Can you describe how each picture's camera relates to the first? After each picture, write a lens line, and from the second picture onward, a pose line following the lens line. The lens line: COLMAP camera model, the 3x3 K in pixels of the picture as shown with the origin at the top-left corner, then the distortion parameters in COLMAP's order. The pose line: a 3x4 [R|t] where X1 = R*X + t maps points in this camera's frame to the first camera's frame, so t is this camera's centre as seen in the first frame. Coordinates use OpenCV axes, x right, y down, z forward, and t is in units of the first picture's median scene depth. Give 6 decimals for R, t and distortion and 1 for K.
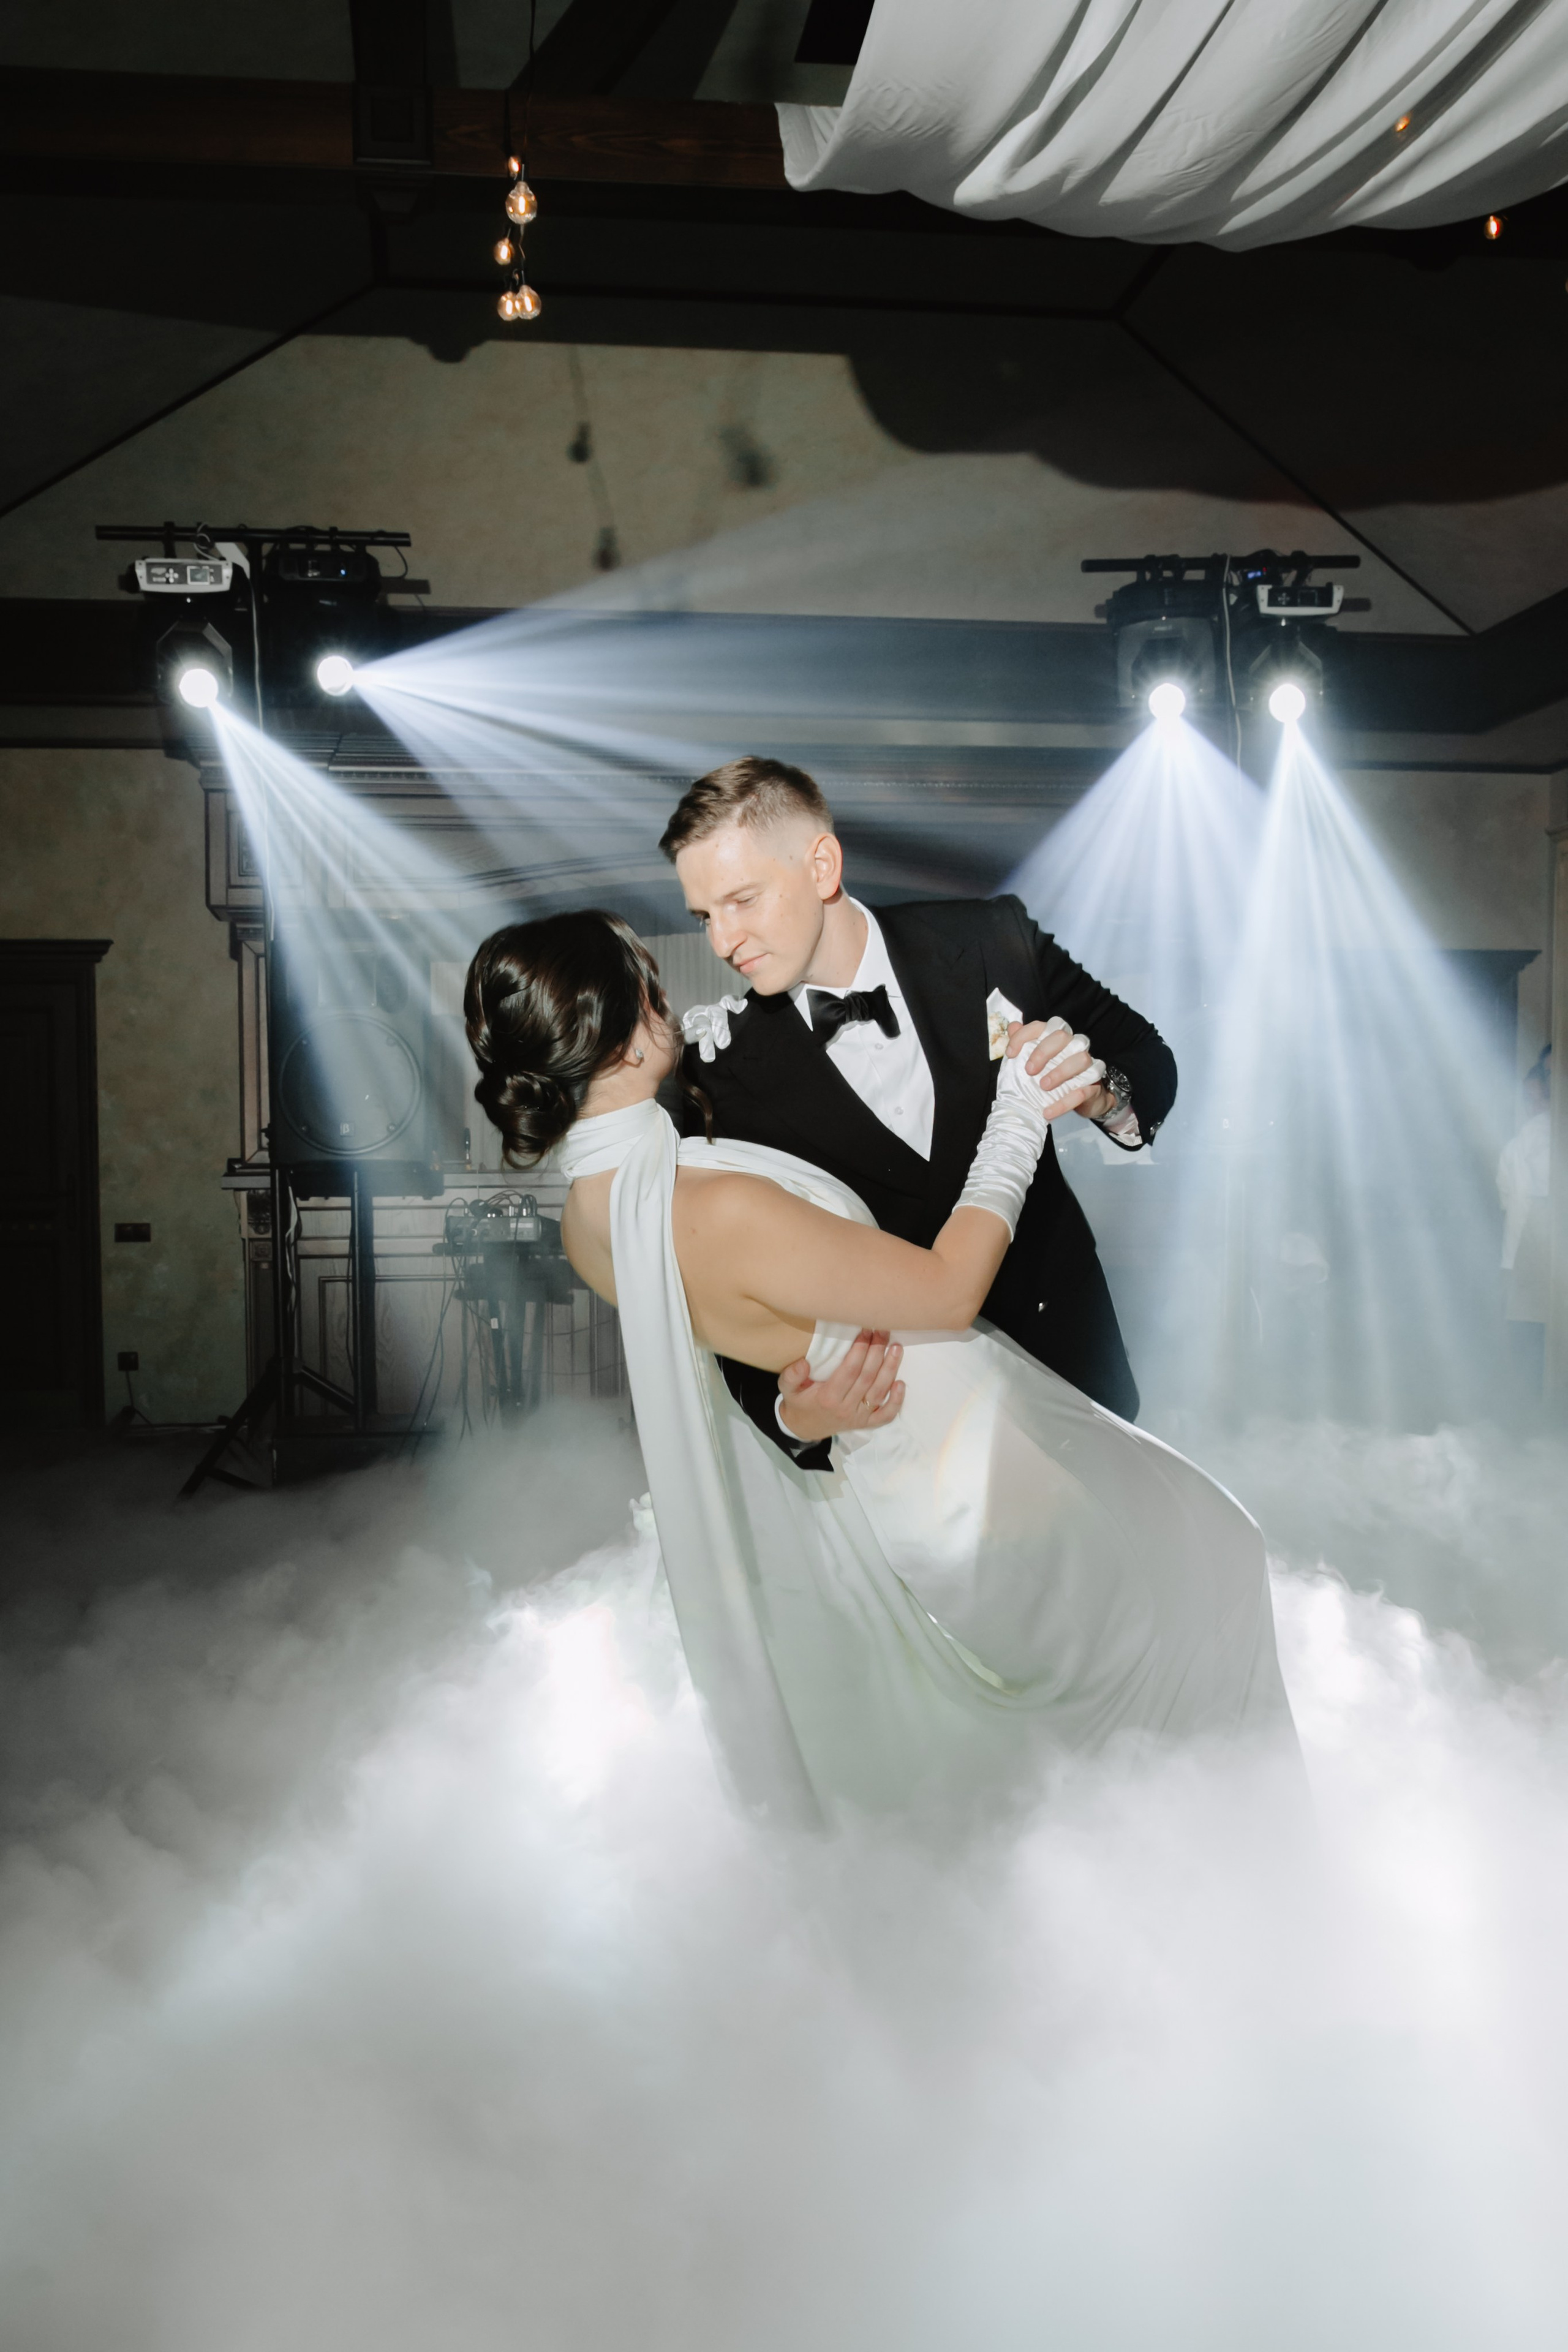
lens RADIAL K [[1863.0, 0, 783.5], [0, 1863.0, 1279.7], [0, 0, 1]] dist [-0.036177, -0.002312]
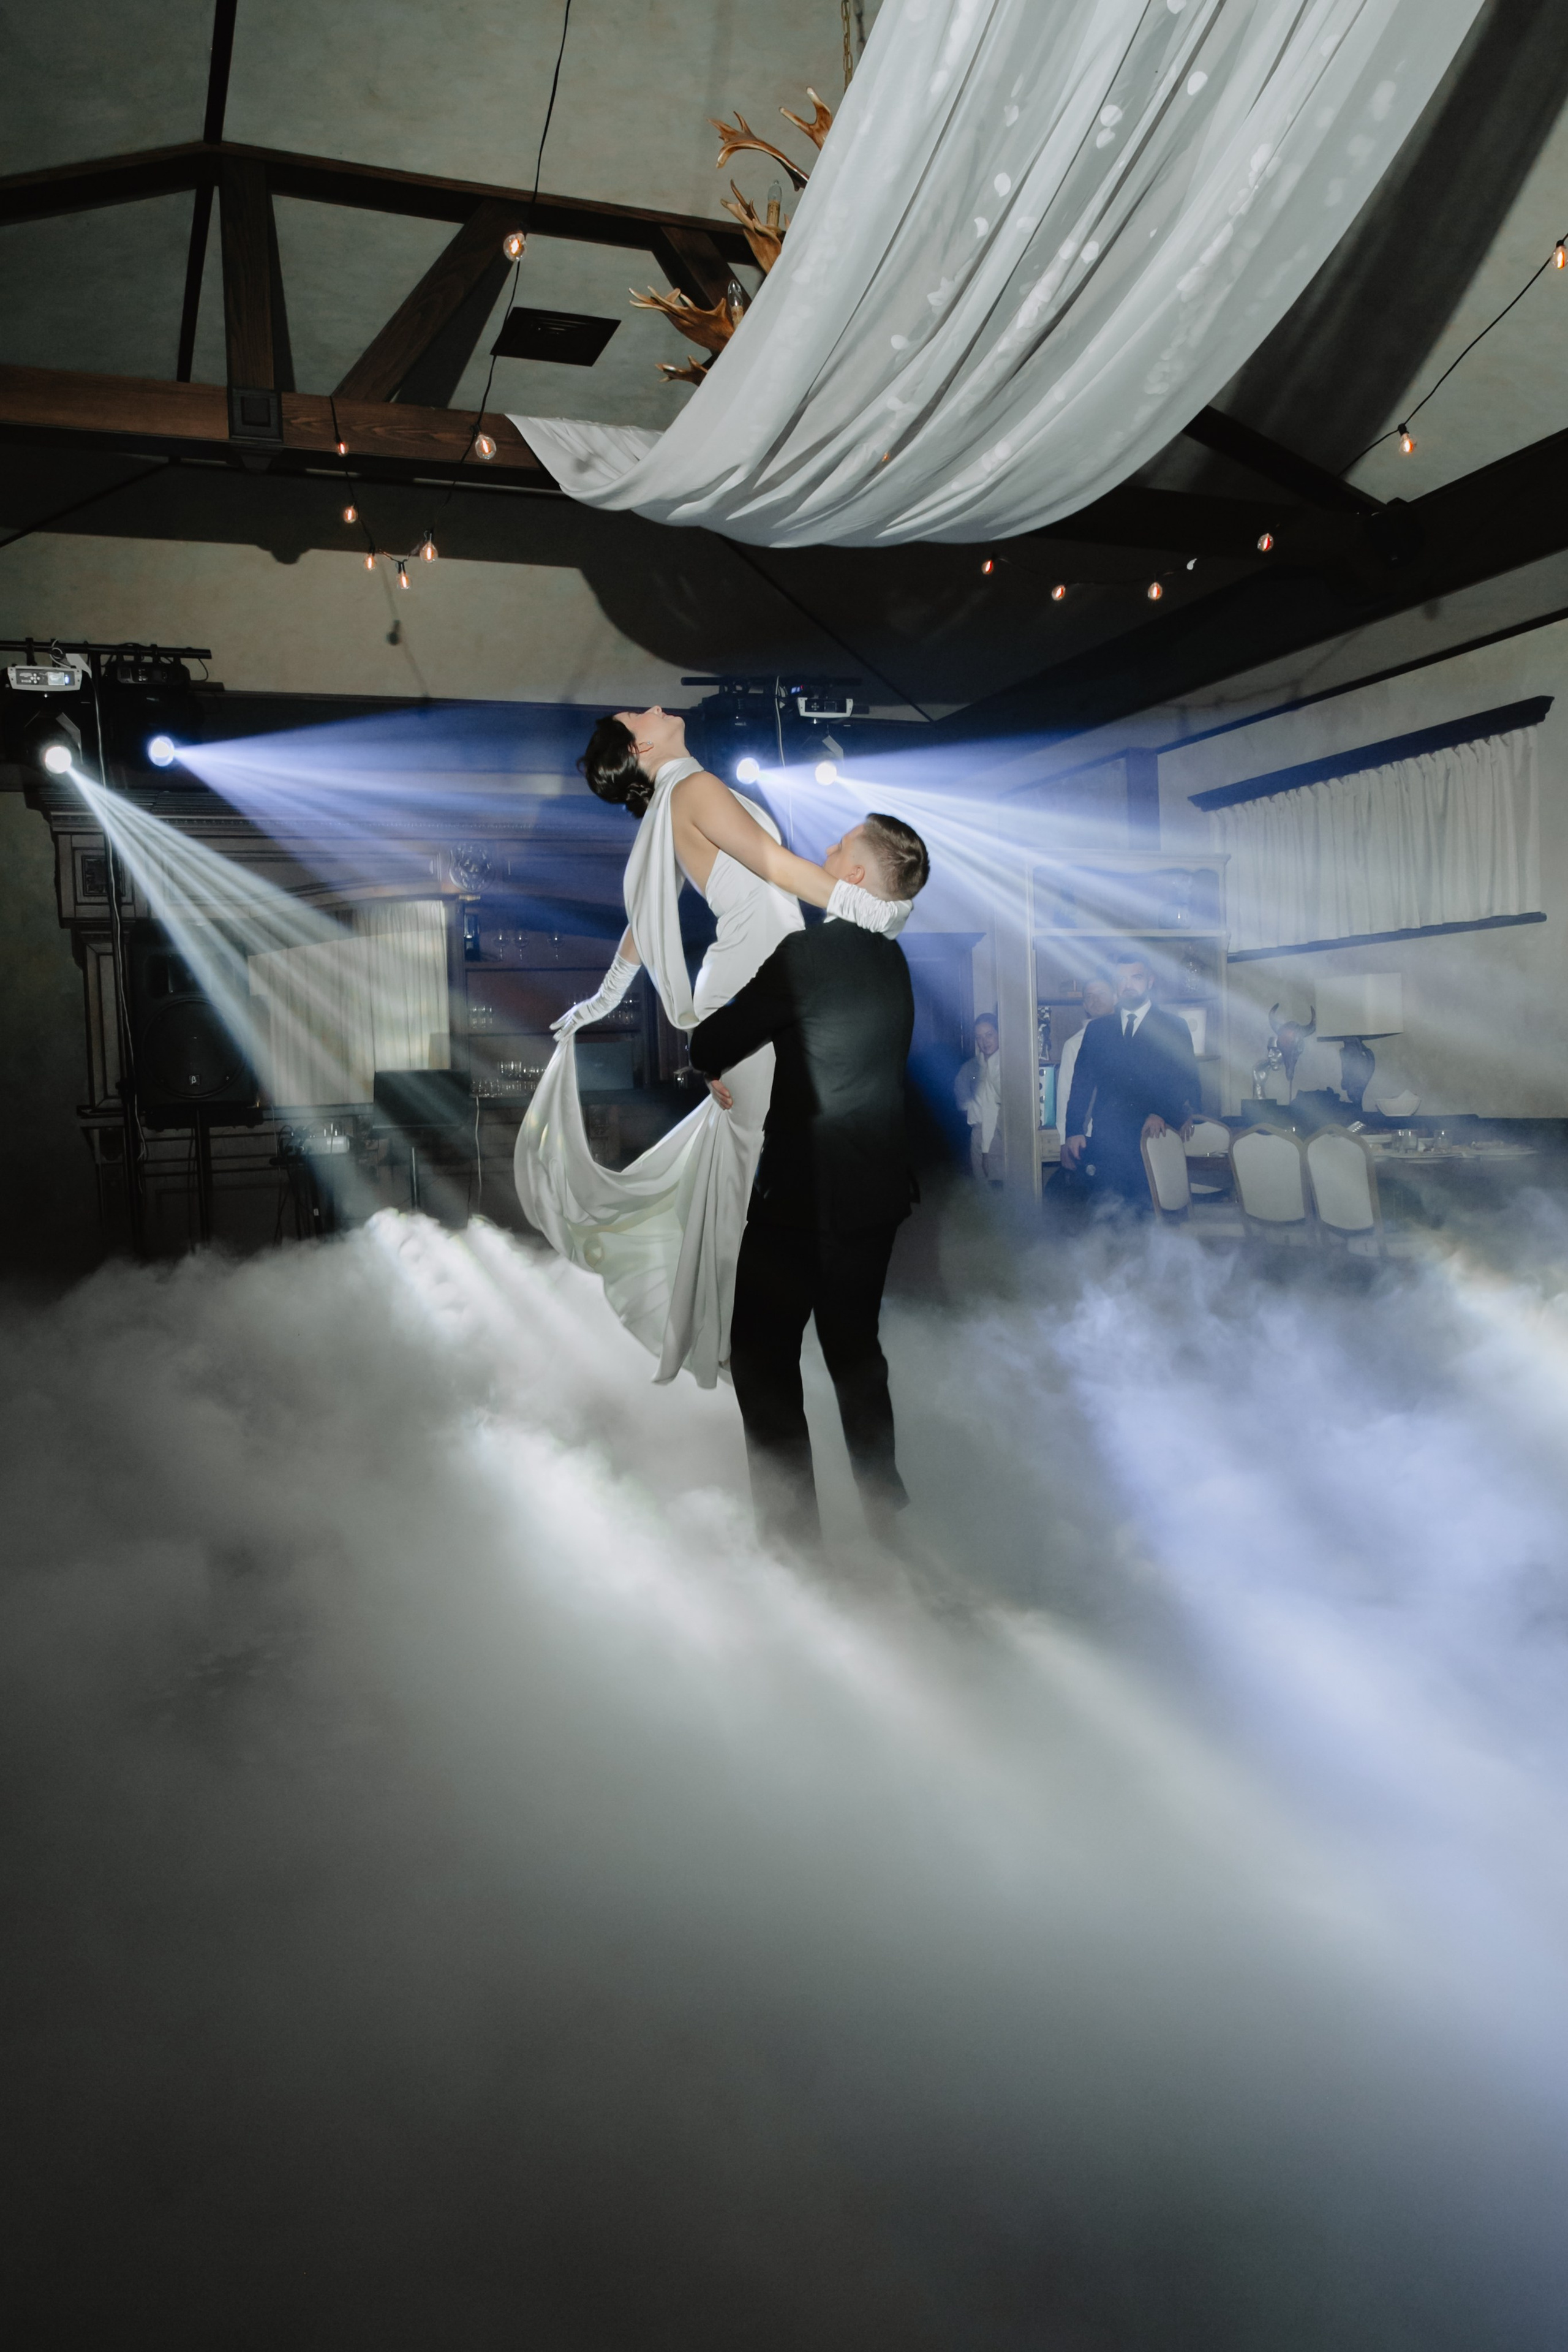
lens RADIAL K [[1659.3, 0, 784.0], [0, 1659.3, 1176.0], [0, 0, 1]] dist [-0.002240, 0.000474]
pose [[0.963755, -0.053106, 0.261450, -0.135787], [0.055722, 0.998443, -0.002597, 0.018632], [-0.260905, 0.017071, 0.965214, -0.312687]]
